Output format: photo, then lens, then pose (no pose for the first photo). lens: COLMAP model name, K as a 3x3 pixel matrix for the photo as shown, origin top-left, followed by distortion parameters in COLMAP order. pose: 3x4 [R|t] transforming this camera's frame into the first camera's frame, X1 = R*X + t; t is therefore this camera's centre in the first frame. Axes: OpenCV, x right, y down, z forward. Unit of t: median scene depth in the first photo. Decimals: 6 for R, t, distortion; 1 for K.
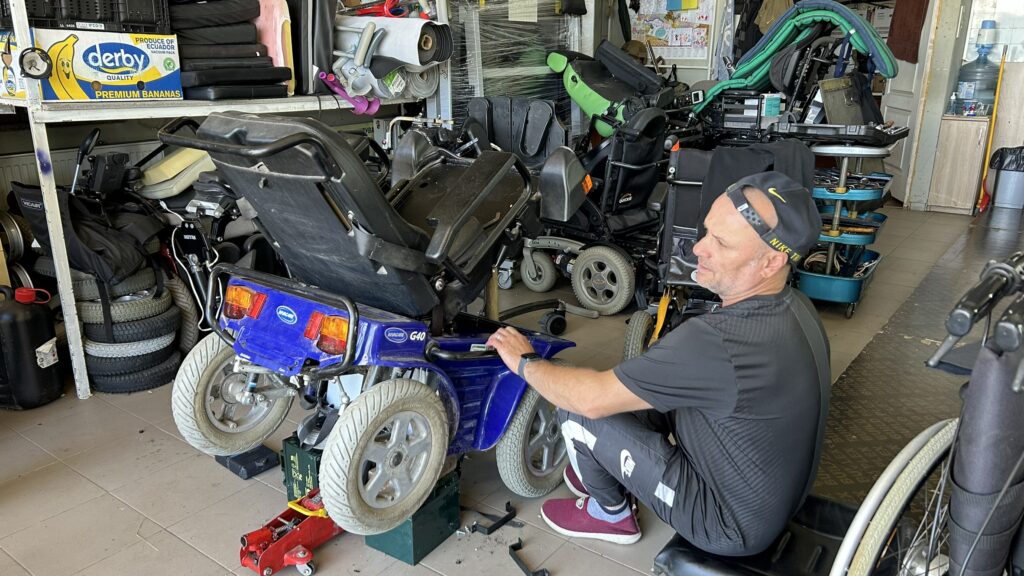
lens RADIAL K [[770.8, 0, 510.8], [0, 770.8, 288.0], [0, 0, 1]] dist [0.043477, -0.043418]
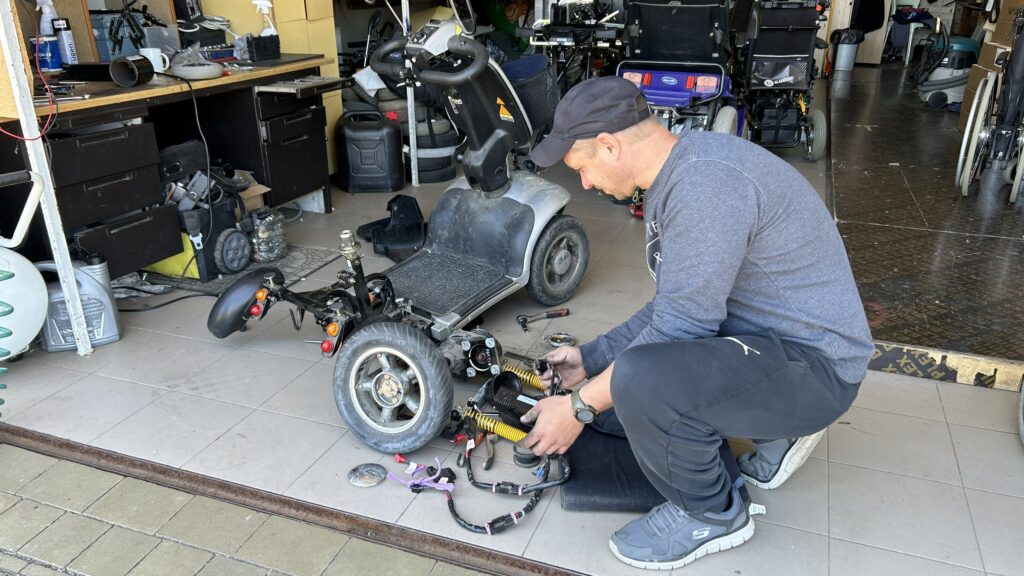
lens RADIAL K [[770.8, 0, 508.7], [0, 770.8, 297.0], [0, 0, 1]] dist [0.043477, -0.043418]
pose [[0.959247, -0.114876, 0.258163, -0.806617], [0.089579, 0.990135, 0.107739, 0.213937], [-0.267993, -0.080223, 0.960075, -0.563543]]
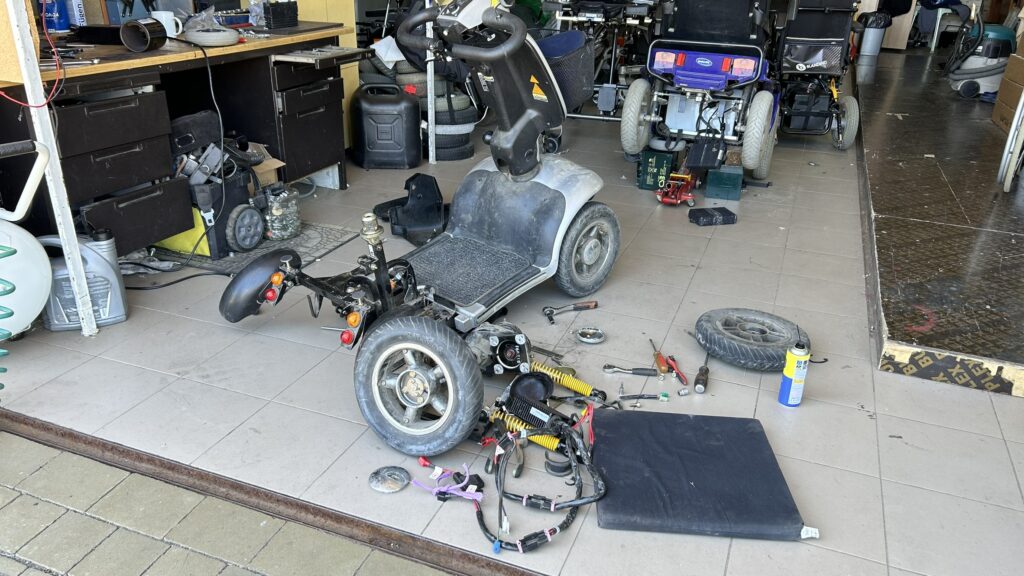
lens RADIAL K [[770.8, 0, 508.8], [0, 770.8, 293.3], [0, 0, 1]] dist [0.043477, -0.043418]
pose [[0.963028, -0.091807, 0.253276, -0.820548], [0.058983, 0.989185, 0.134288, 0.200292], [-0.262866, -0.114384, 0.958028, -0.509807]]
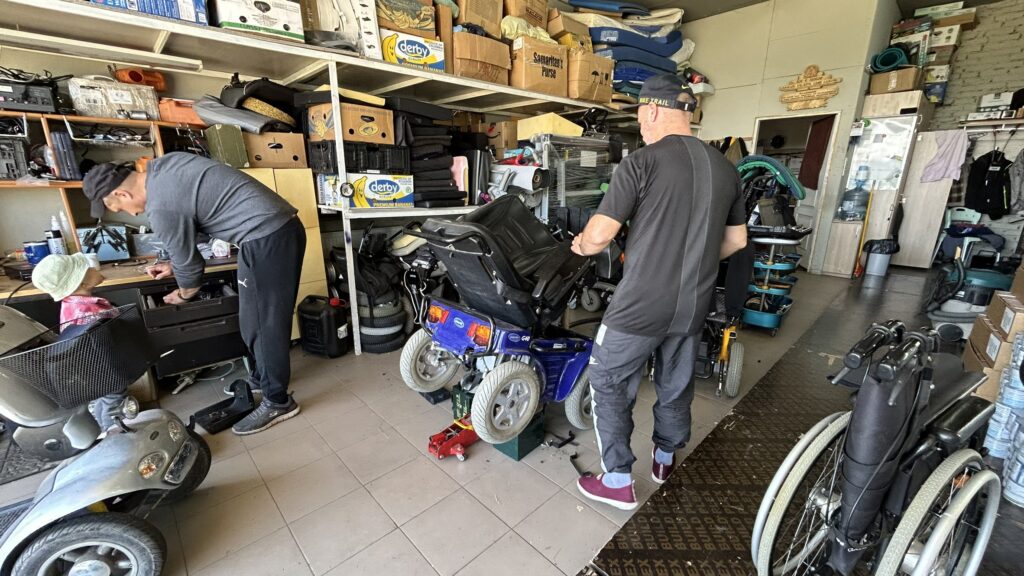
lens RADIAL K [[411.3, 0, 511.5], [0, 411.3, 283.5], [0, 0, 1]] dist [0.001250, -0.000143]
pose [[0.987494, 0.043087, -0.151657, -0.006420], [-0.050039, 0.997850, -0.042326, -0.016290], [0.149508, 0.049385, 0.987527, 0.004500]]
